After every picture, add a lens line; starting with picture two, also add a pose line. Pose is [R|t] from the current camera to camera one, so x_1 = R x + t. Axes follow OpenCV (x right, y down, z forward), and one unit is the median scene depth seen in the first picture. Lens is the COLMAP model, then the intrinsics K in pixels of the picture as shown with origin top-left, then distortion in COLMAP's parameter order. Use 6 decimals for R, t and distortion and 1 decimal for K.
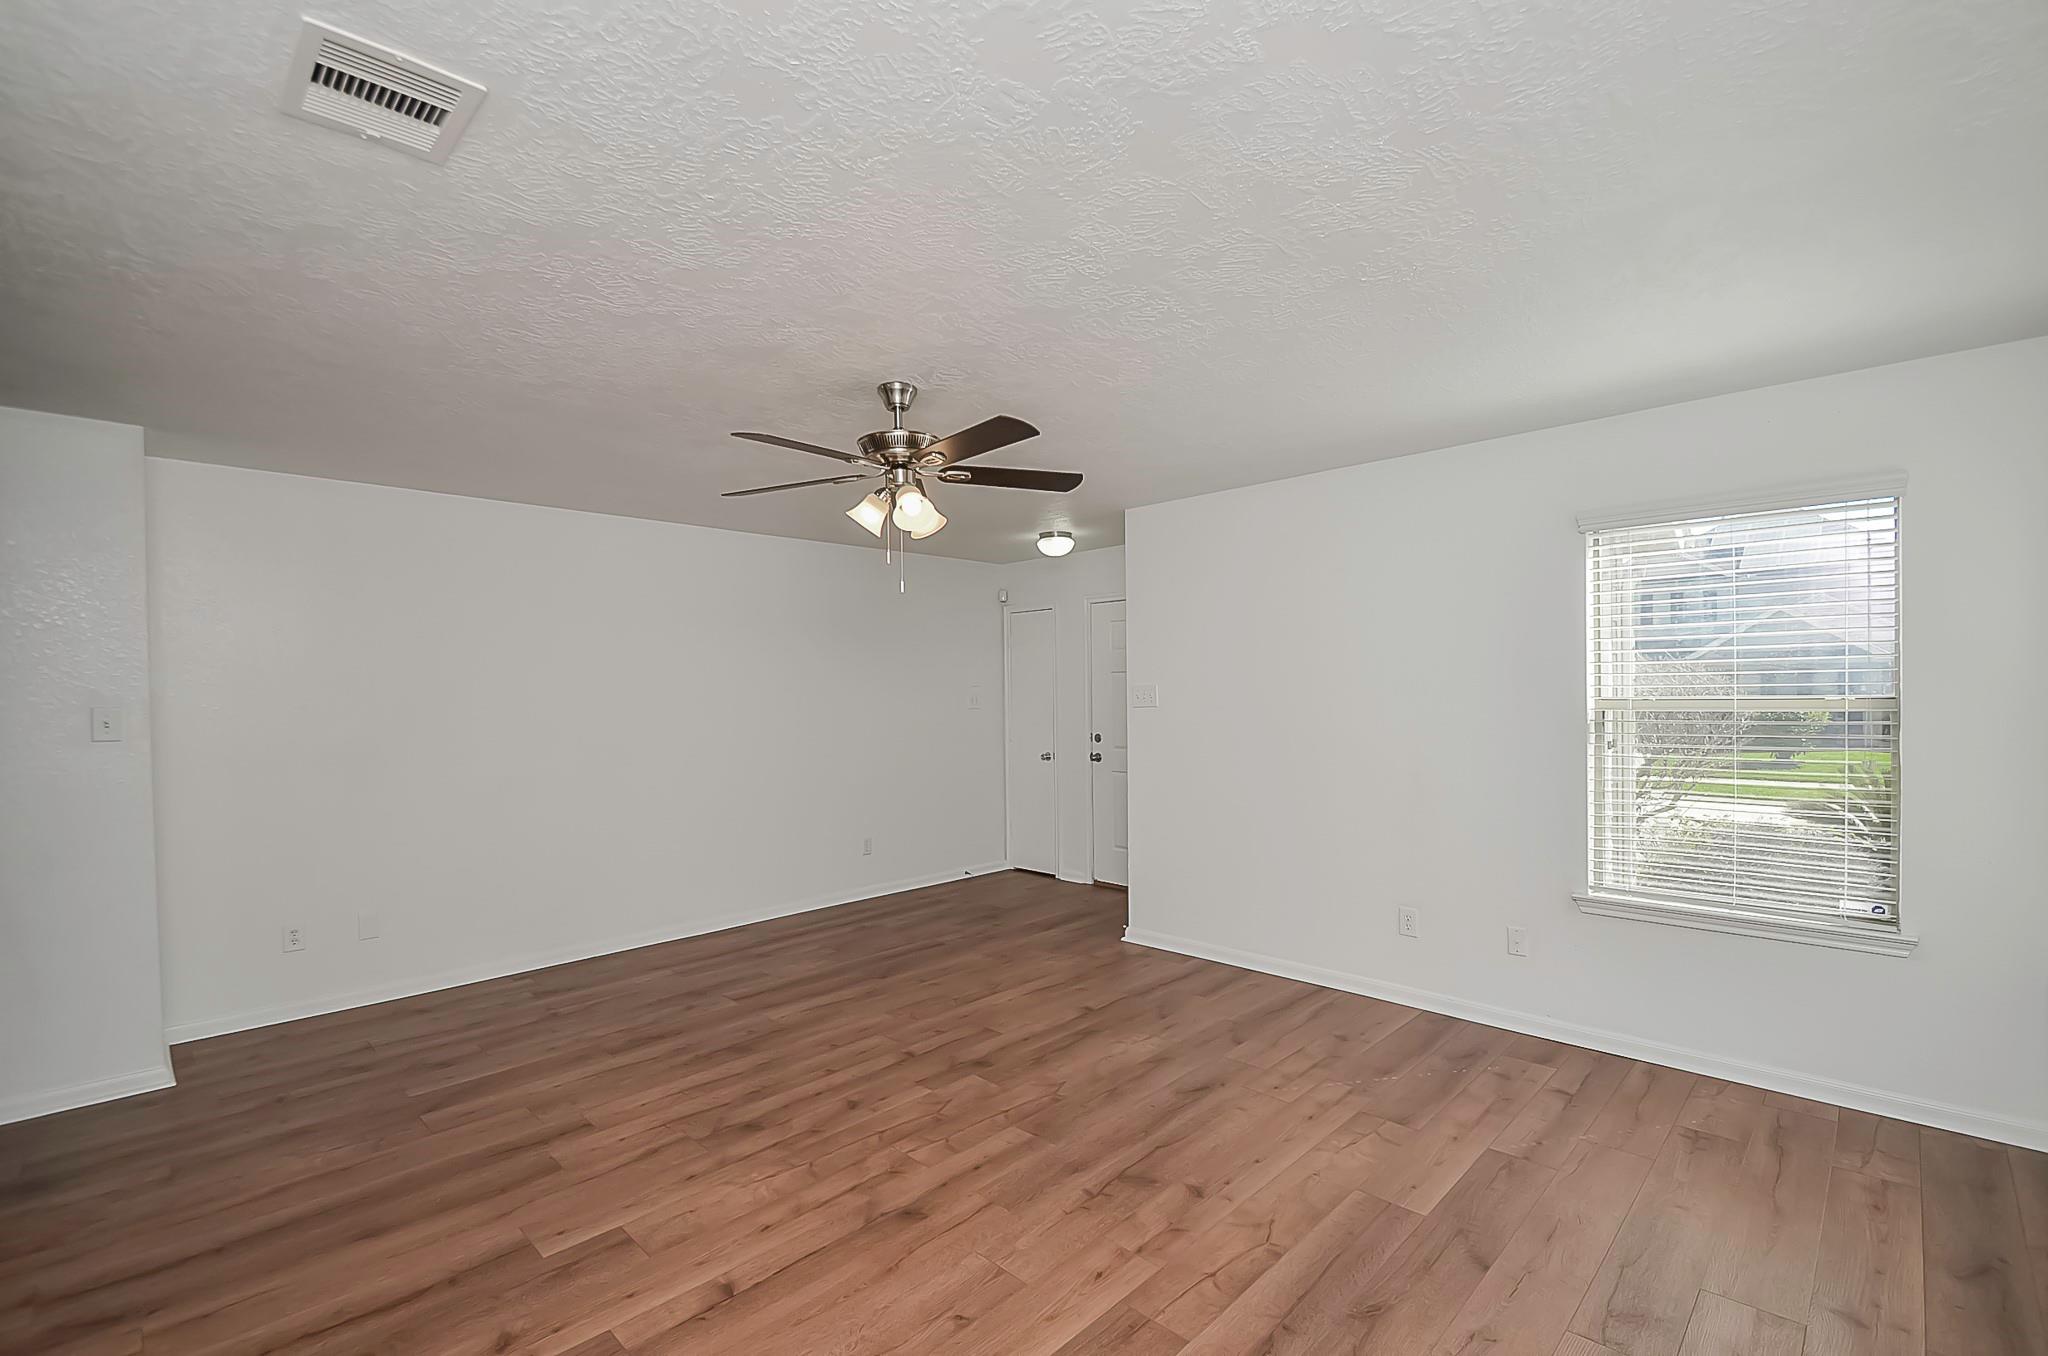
lens RADIAL K [[885.2, 0, 1012.0], [0, 885.2, 703.3], [0, 0, 1]] dist [0.009836, -0.013827]
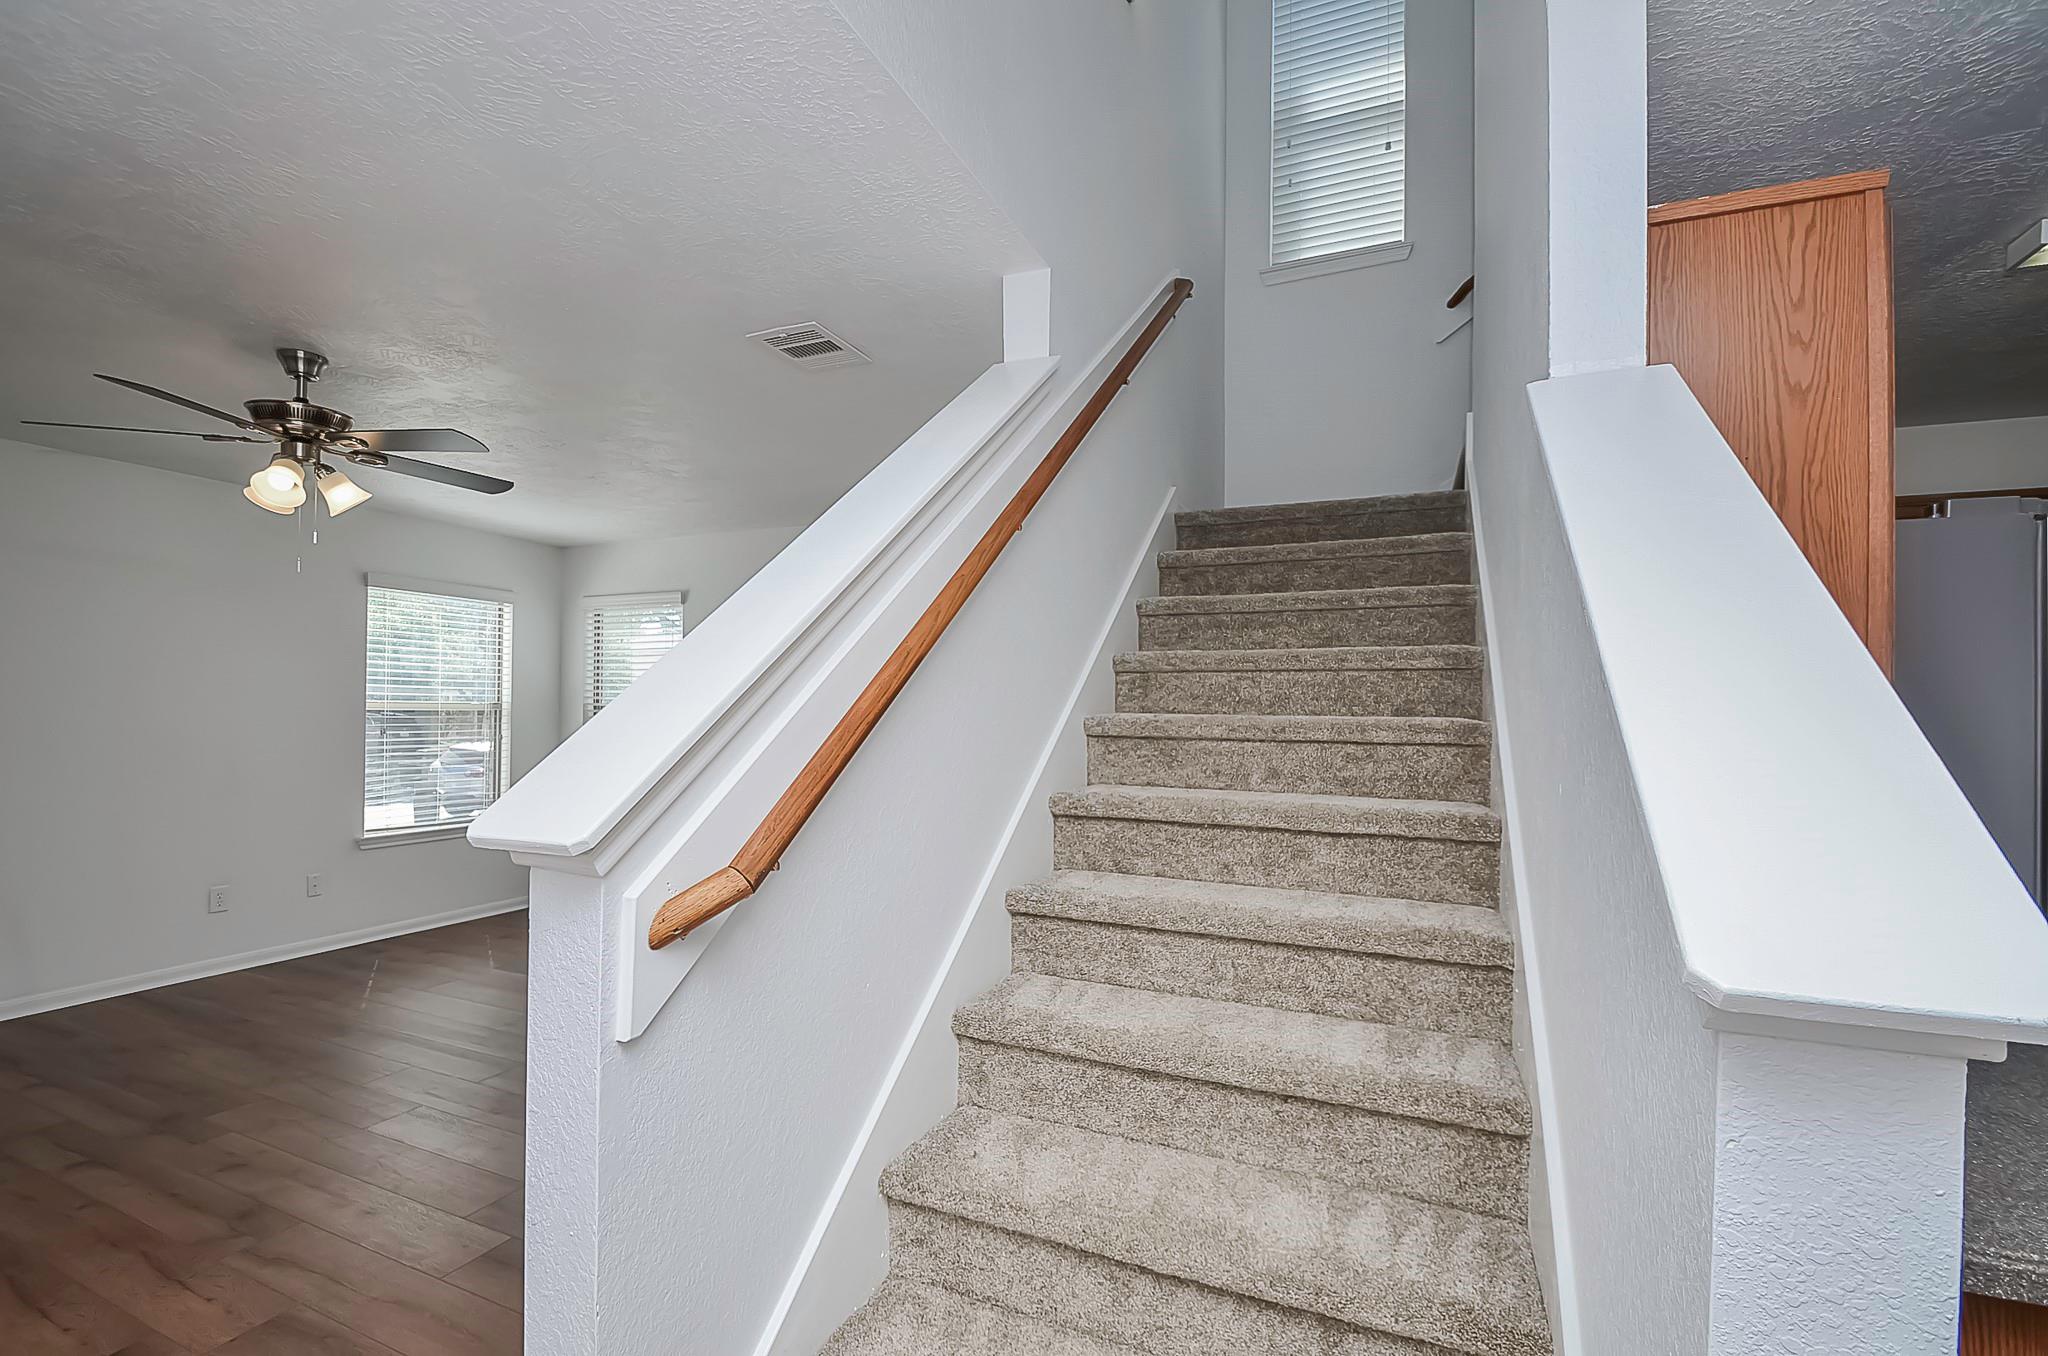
lens RADIAL K [[885.2, 0, 1012.0], [0, 885.2, 703.3], [0, 0, 1]] dist [0.009836, -0.013827]
pose [[-0.348245, 0.014825, 0.937286, -1.107731], [0.008032, 0.999885, -0.012831, 0.026011], [-0.937369, 0.003060, -0.348324, 0.532599]]
